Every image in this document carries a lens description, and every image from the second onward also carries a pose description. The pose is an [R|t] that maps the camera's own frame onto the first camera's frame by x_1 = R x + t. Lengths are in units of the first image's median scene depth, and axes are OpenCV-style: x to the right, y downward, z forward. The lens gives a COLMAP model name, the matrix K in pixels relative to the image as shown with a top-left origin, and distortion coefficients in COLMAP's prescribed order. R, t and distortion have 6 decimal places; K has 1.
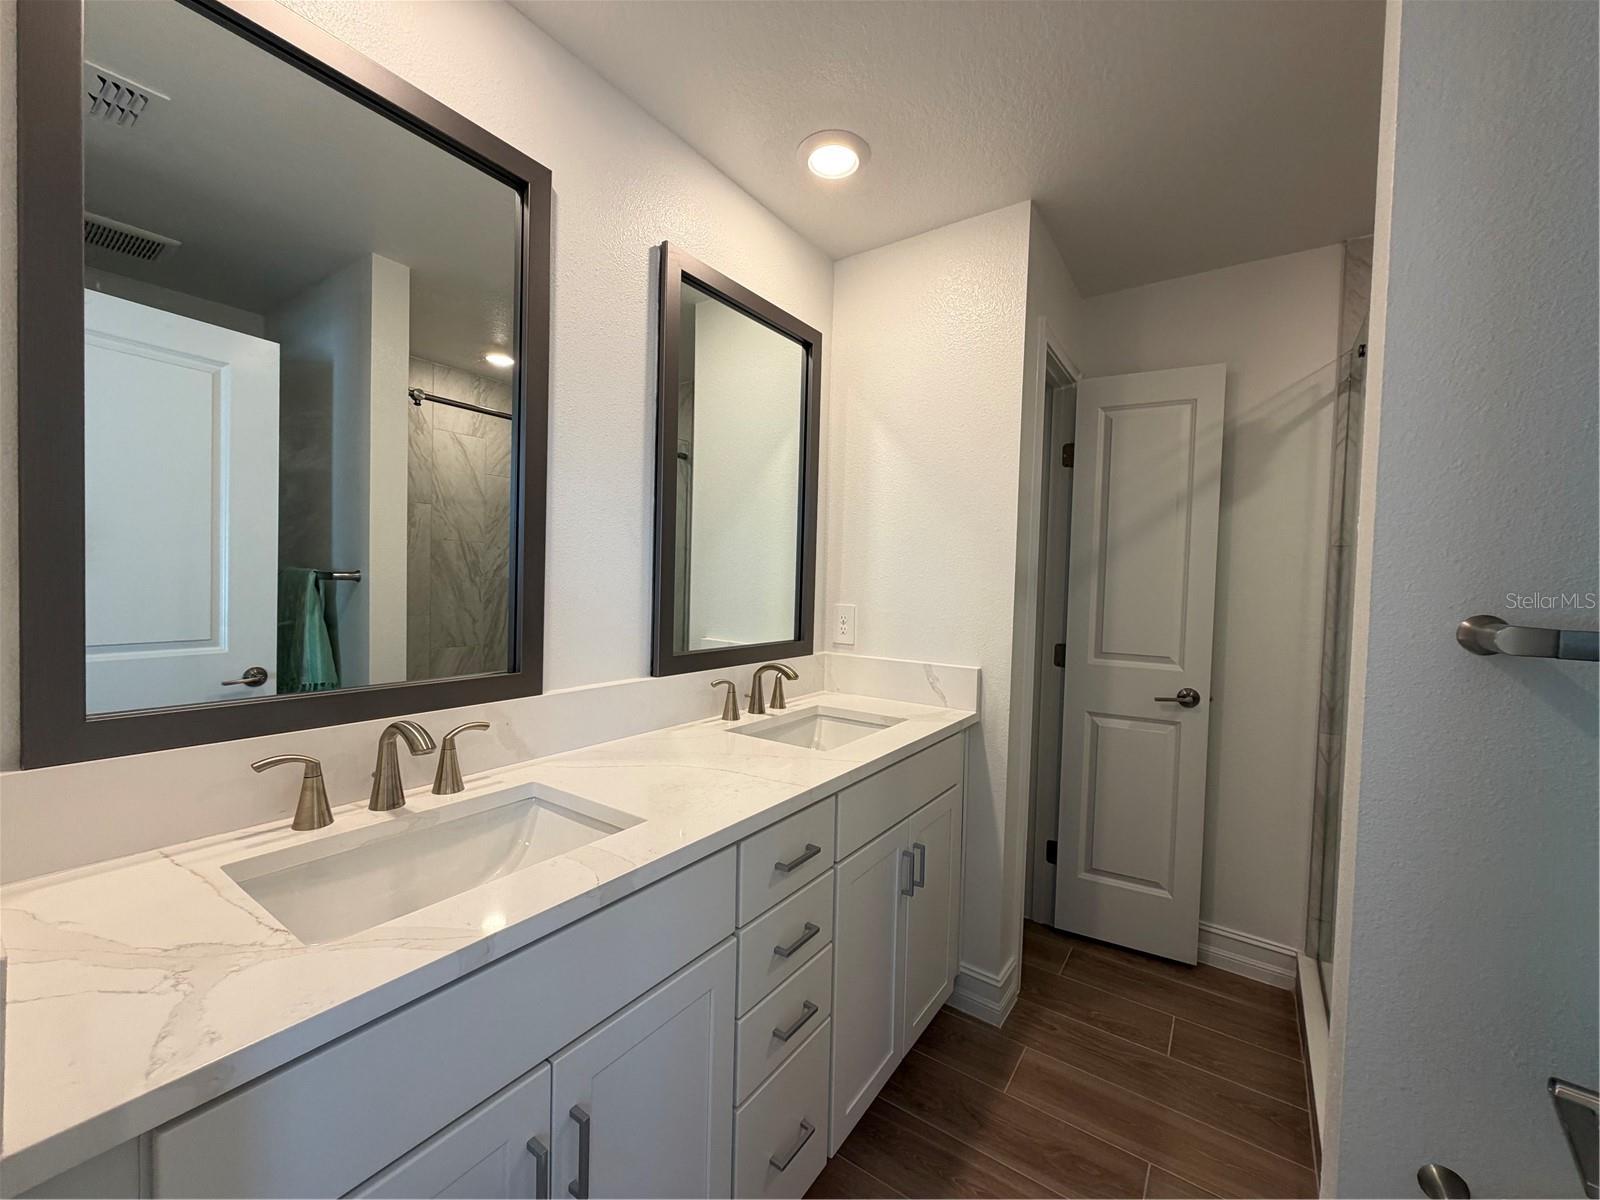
lens RADIAL K [[636.6, 0, 803.8], [0, 636.6, 590.1], [0, 0, 1]] dist [-0.000748, 0.000075]
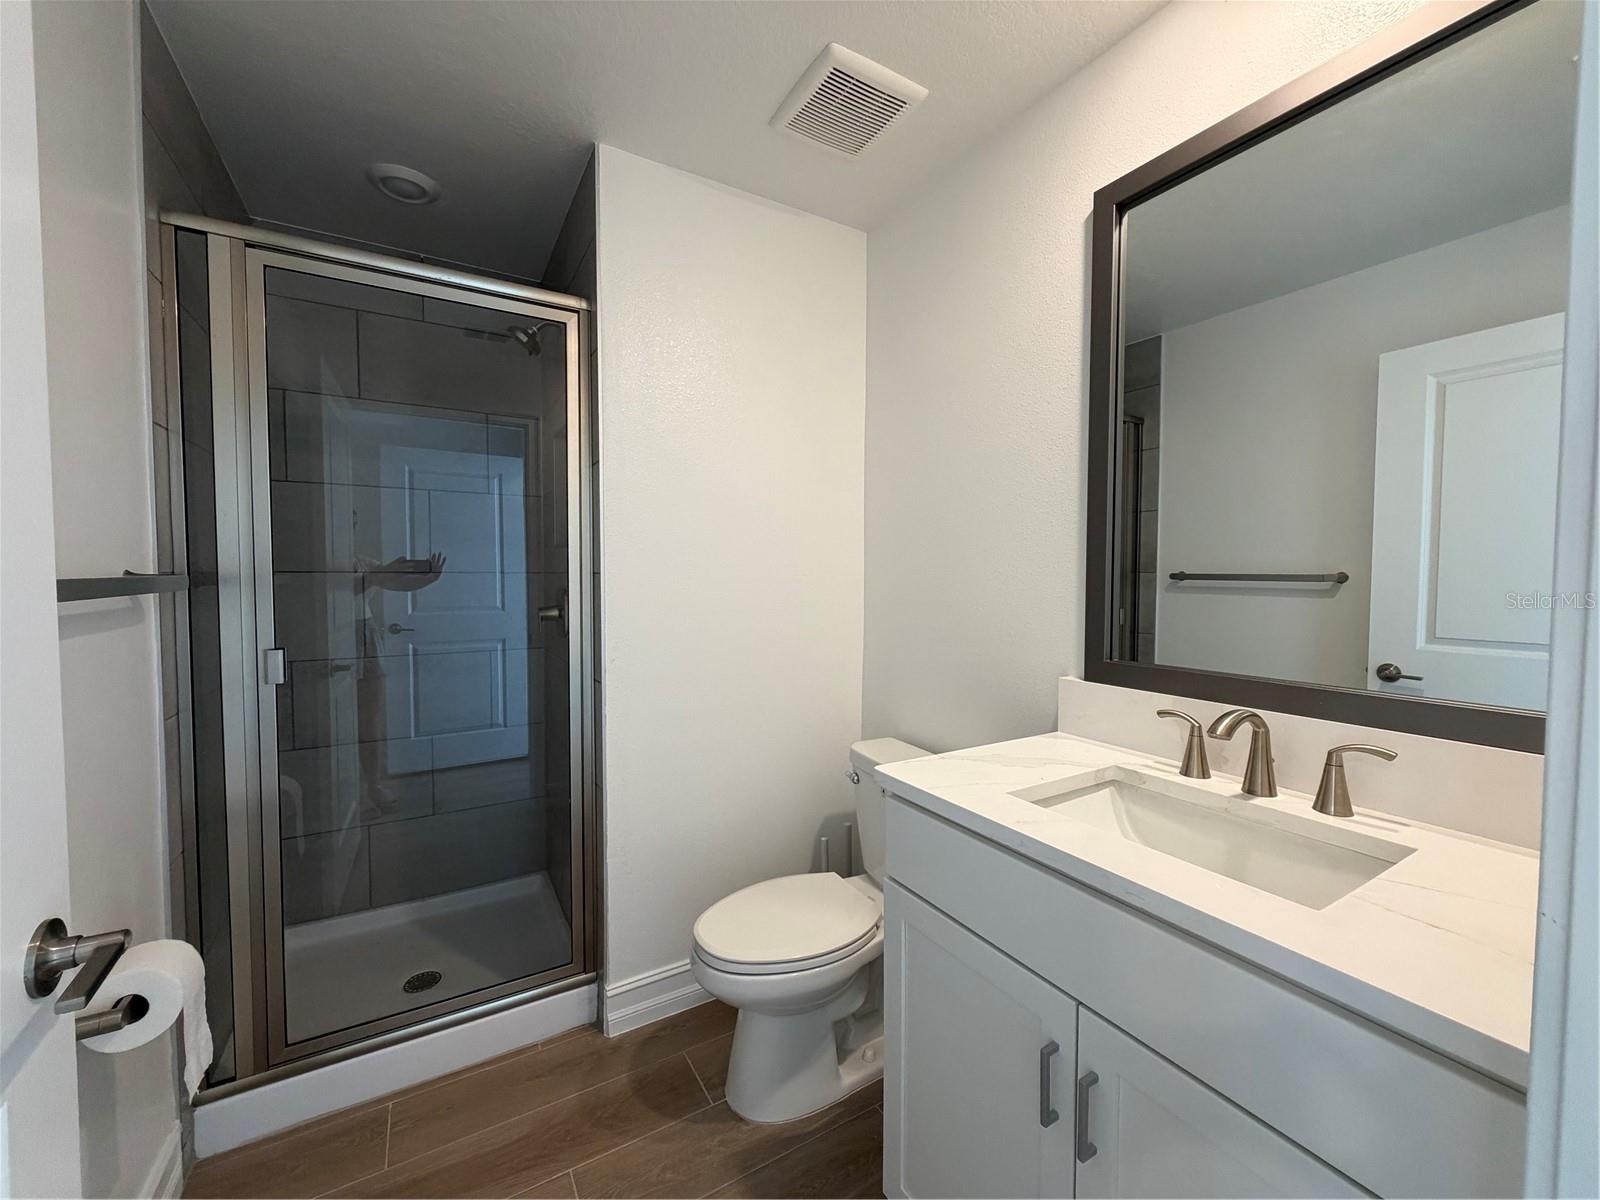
lens RADIAL K [[636.6, 0, 805.1], [0, 636.6, 601.8], [0, 0, 1]] dist [-0.000748, 0.000075]
pose [[-0.422321, 0.040152, -0.905557, 0.617829], [0.001966, 0.999057, 0.043381, -0.015224], [0.906444, 0.016541, -0.422002, 0.815357]]
